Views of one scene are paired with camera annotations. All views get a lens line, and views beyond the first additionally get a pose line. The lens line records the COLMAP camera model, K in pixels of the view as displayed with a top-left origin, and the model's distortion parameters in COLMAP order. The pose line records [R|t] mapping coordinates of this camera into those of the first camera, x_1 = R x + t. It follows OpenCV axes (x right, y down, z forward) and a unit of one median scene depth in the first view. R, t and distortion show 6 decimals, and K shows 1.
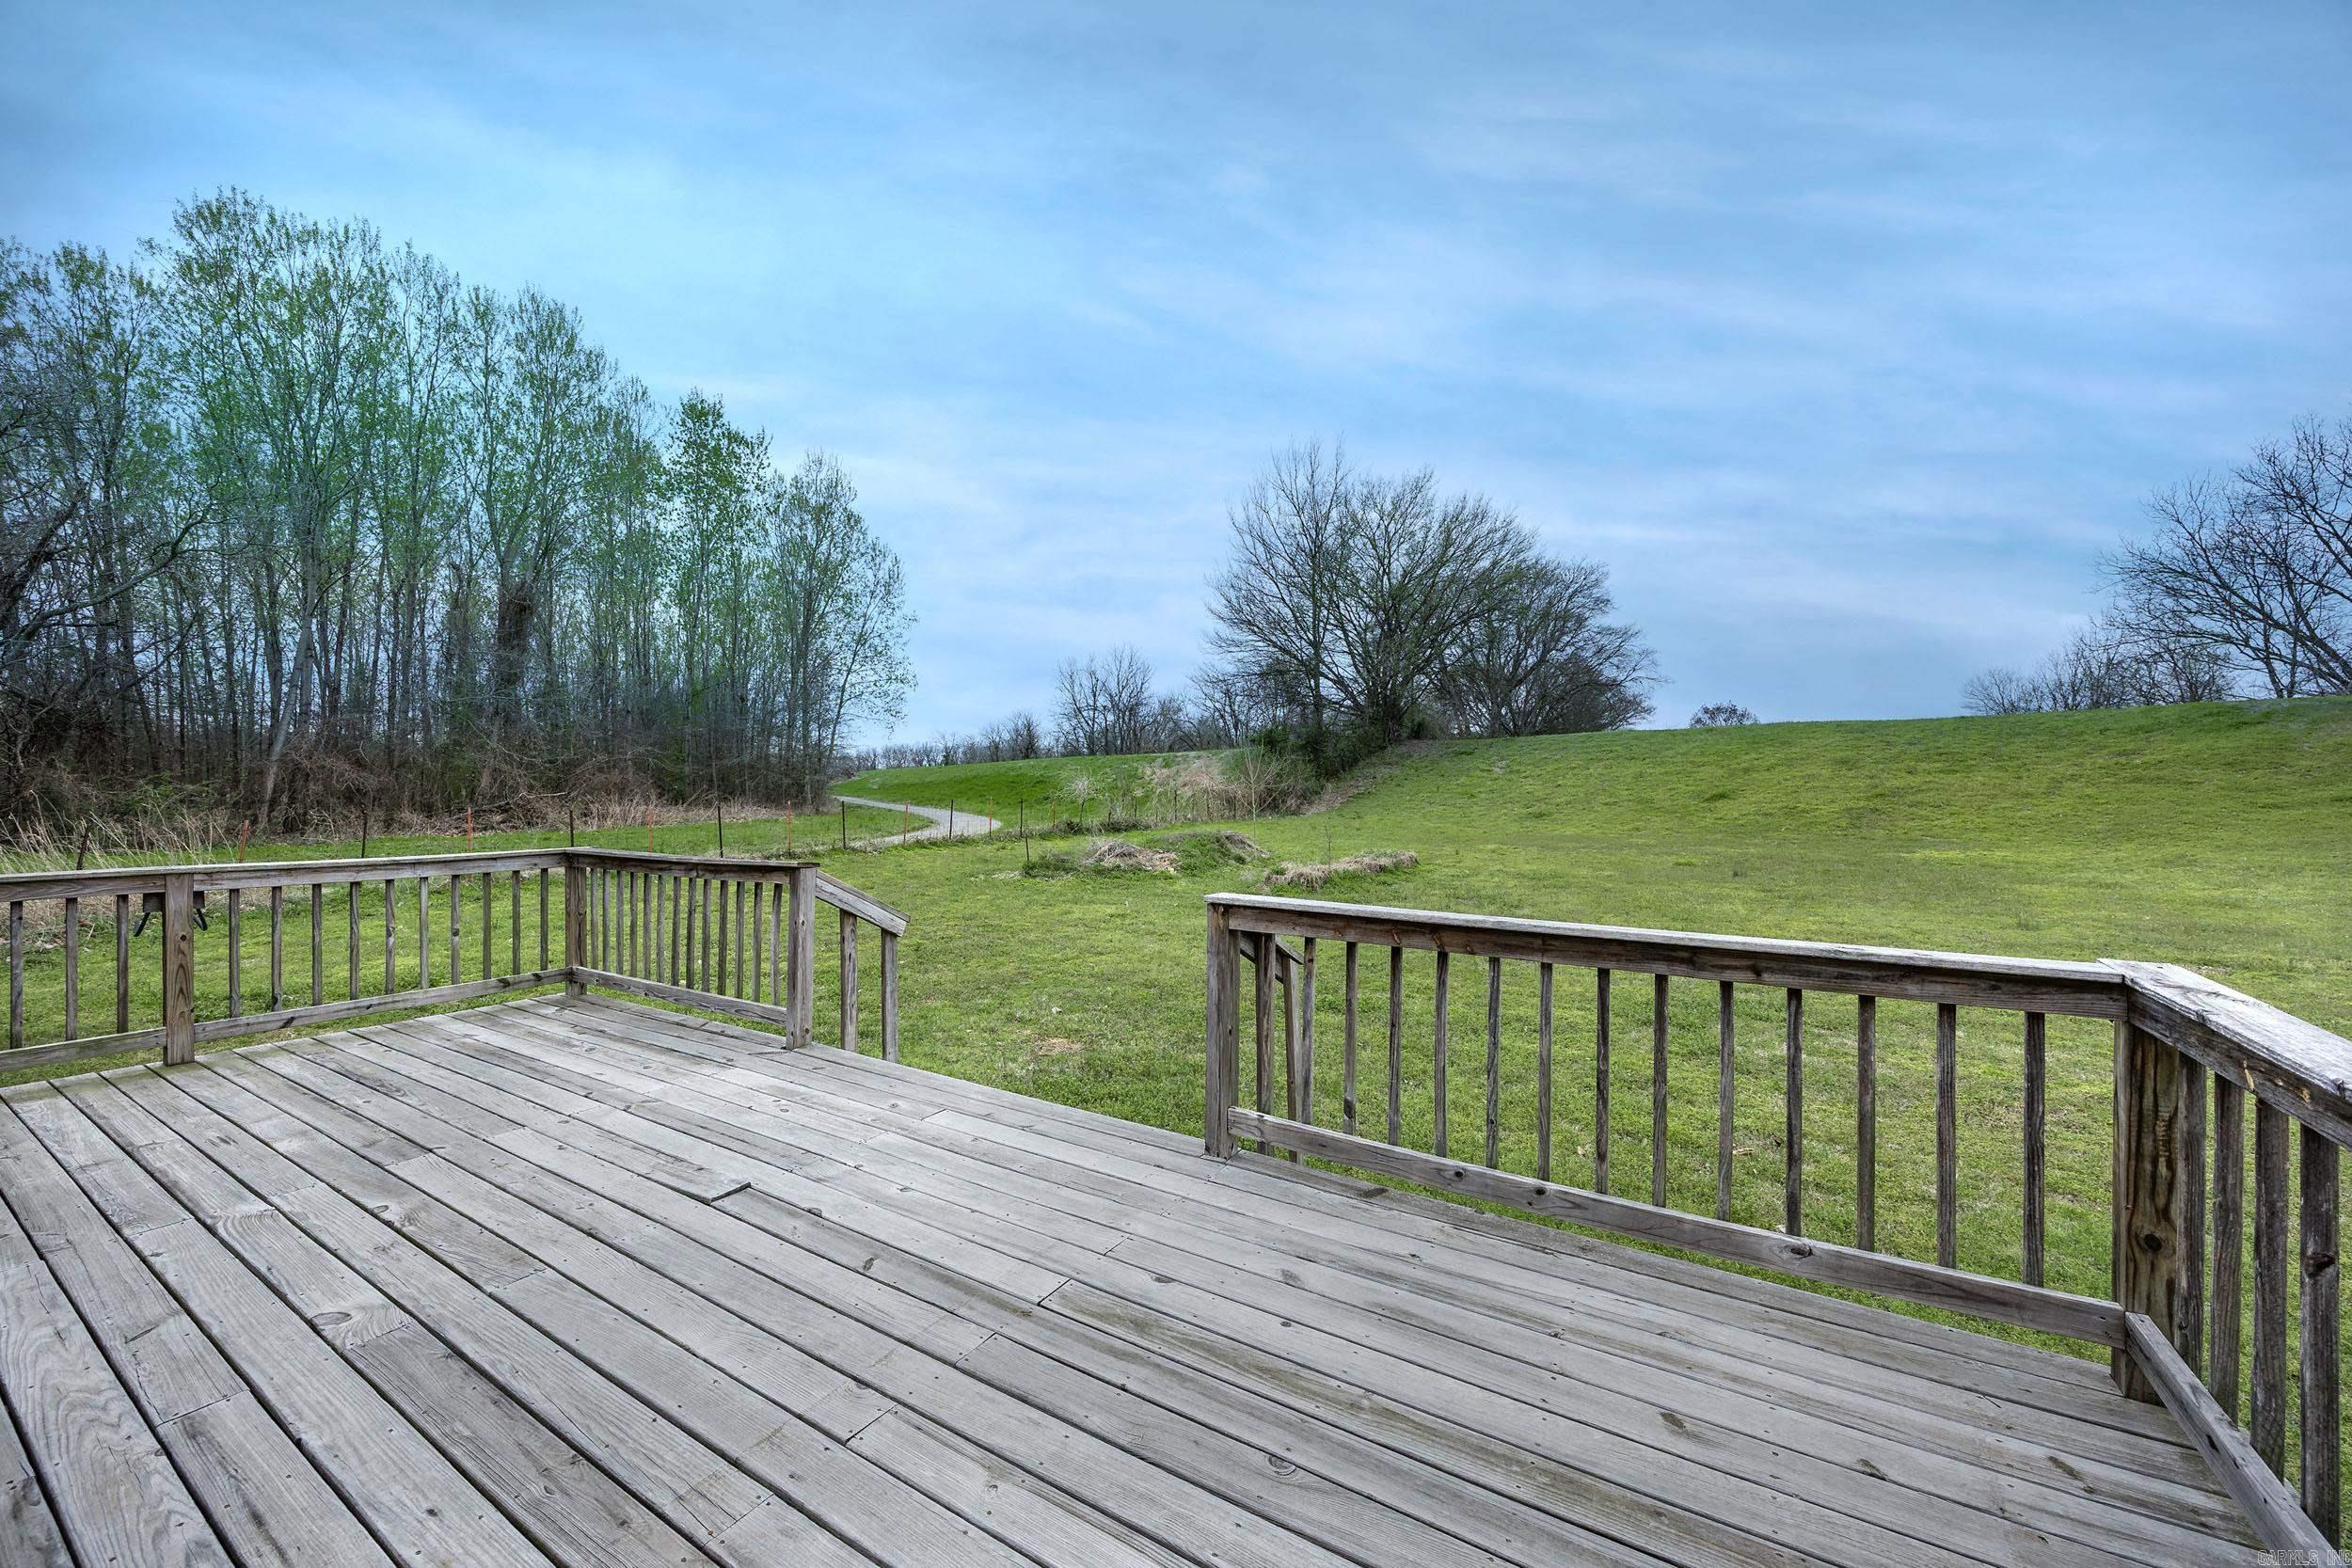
lens RADIAL K [[991.5, 0, 1112.2], [0, 991.5, 780.8], [0, 0, 1]] dist [-0.001013, -0.000760]
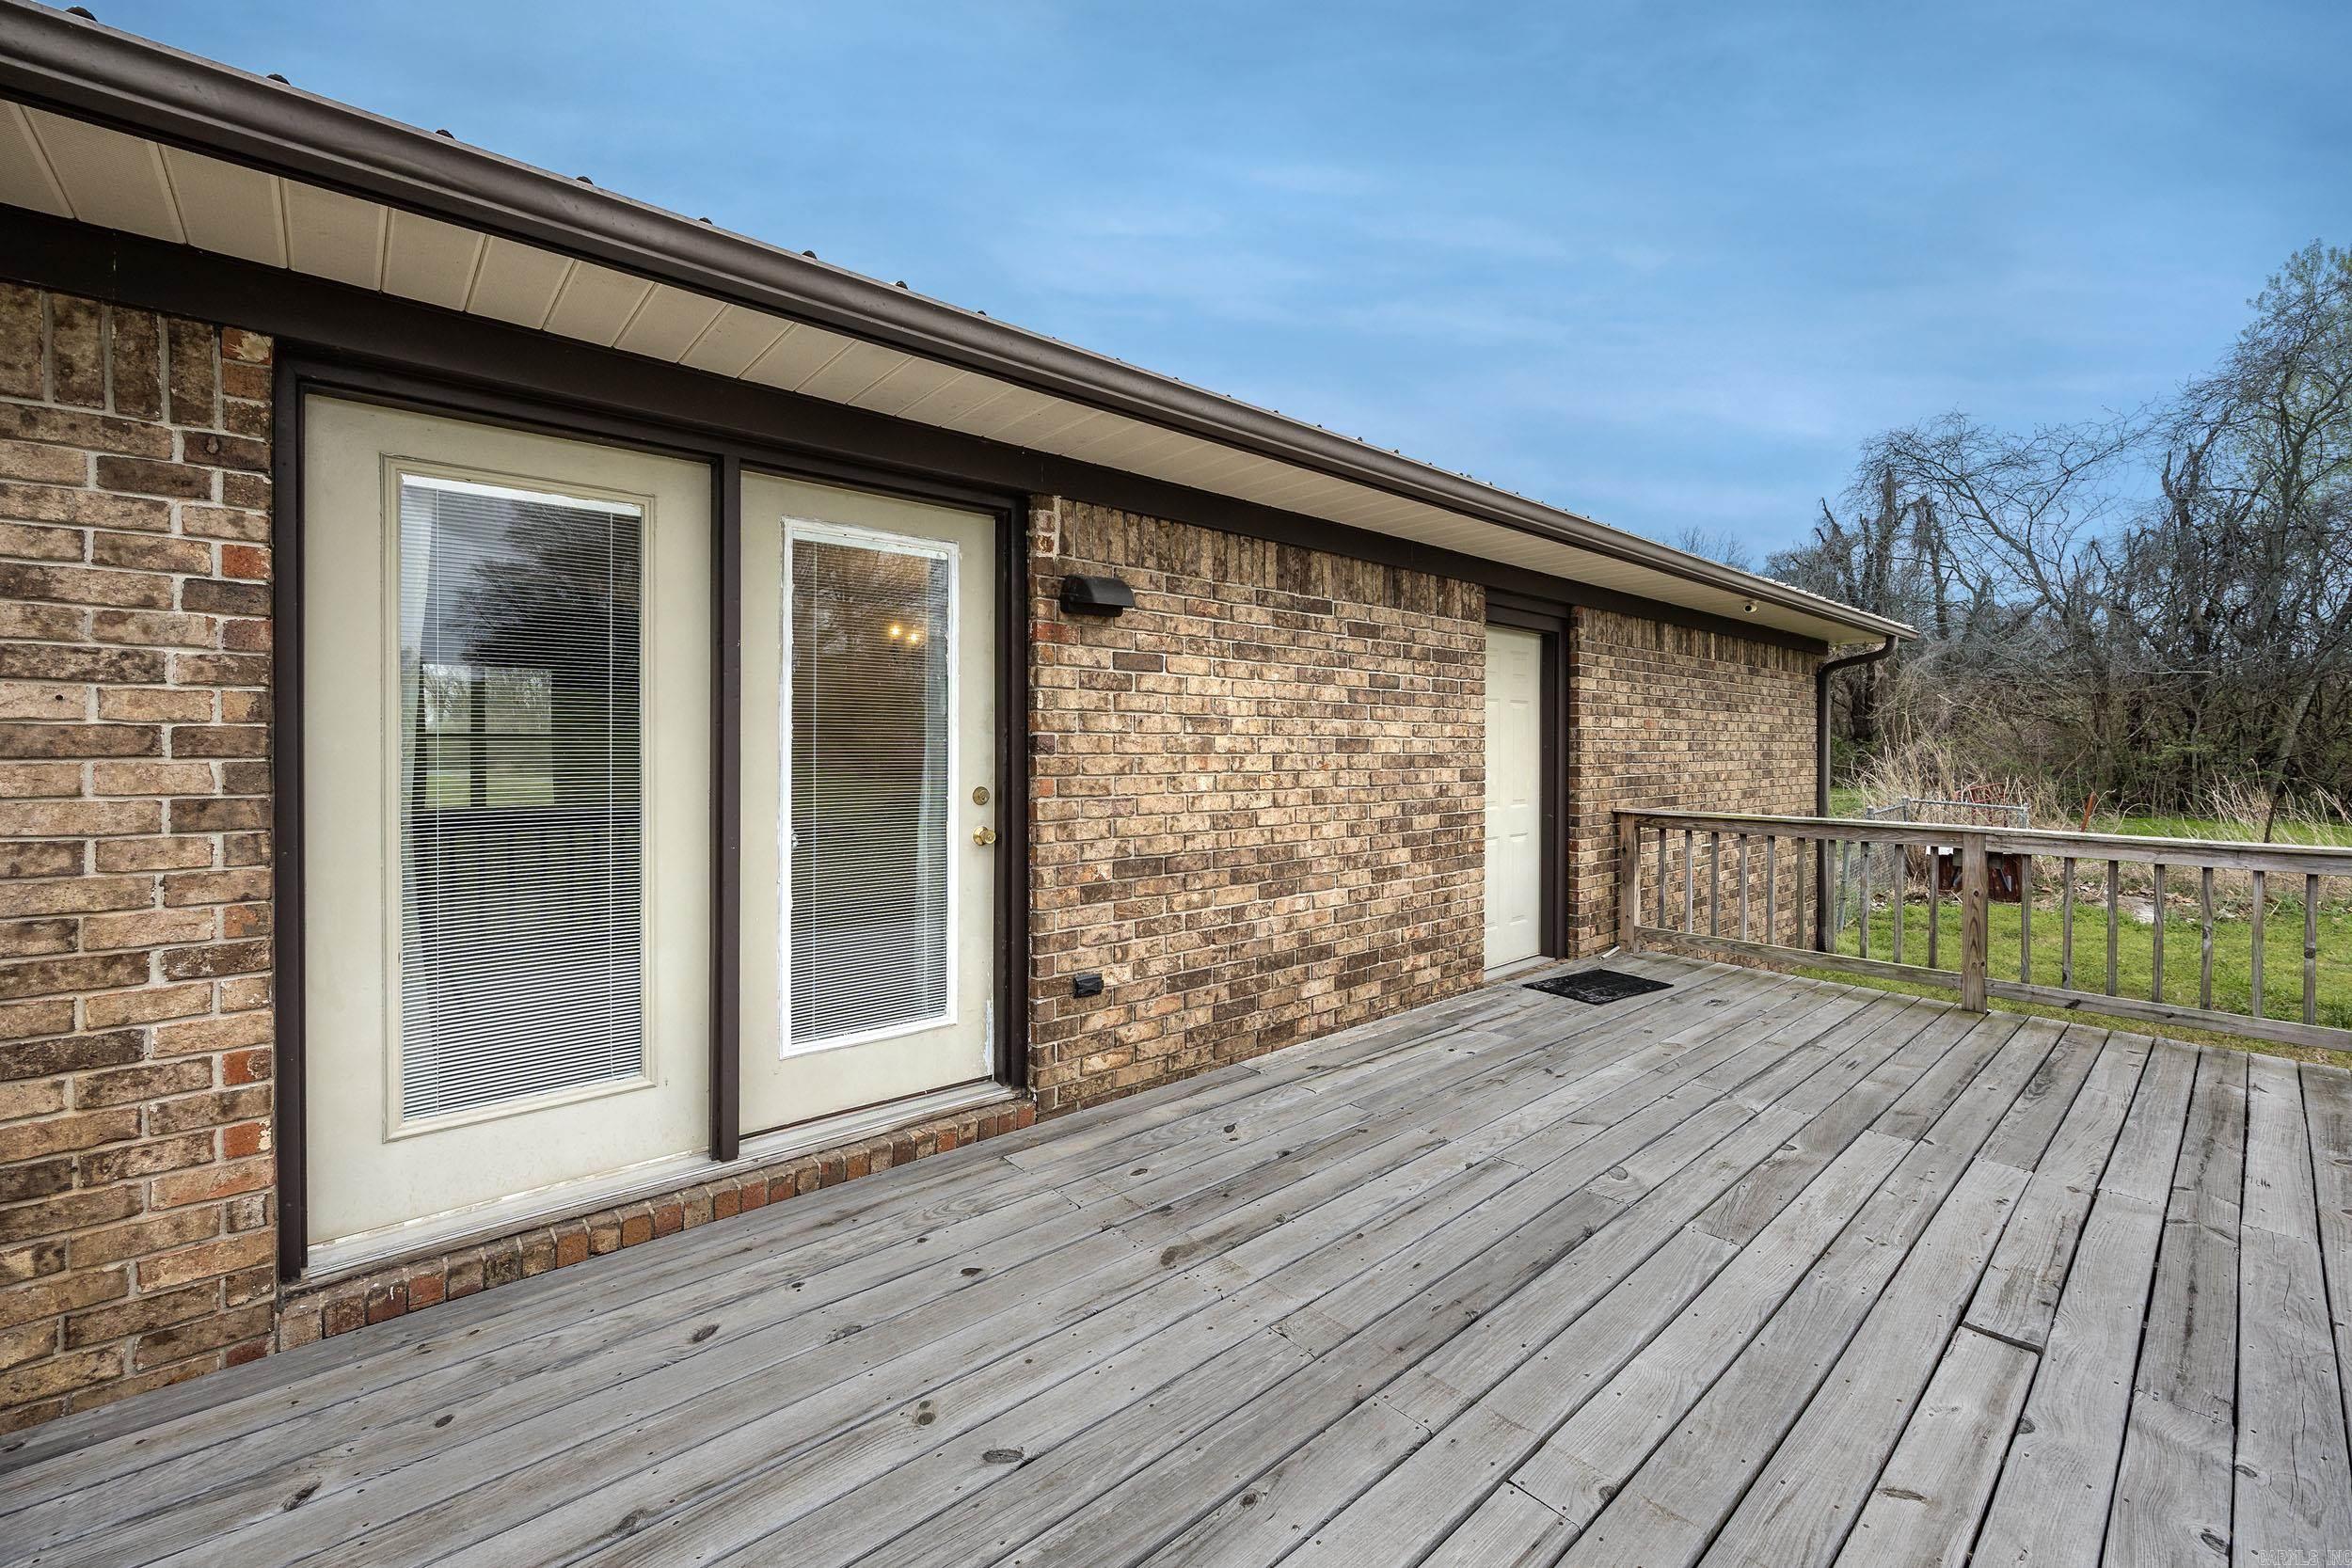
lens RADIAL K [[991.5, 0, 1171.6], [0, 991.5, 753.8], [0, 0, 1]] dist [-0.001013, -0.000760]
pose [[-0.291835, 0.005033, -0.956455, 0.384759], [-0.004805, 0.999966, 0.006728, 0.006582], [0.956457, 0.006559, -0.291801, 0.563407]]
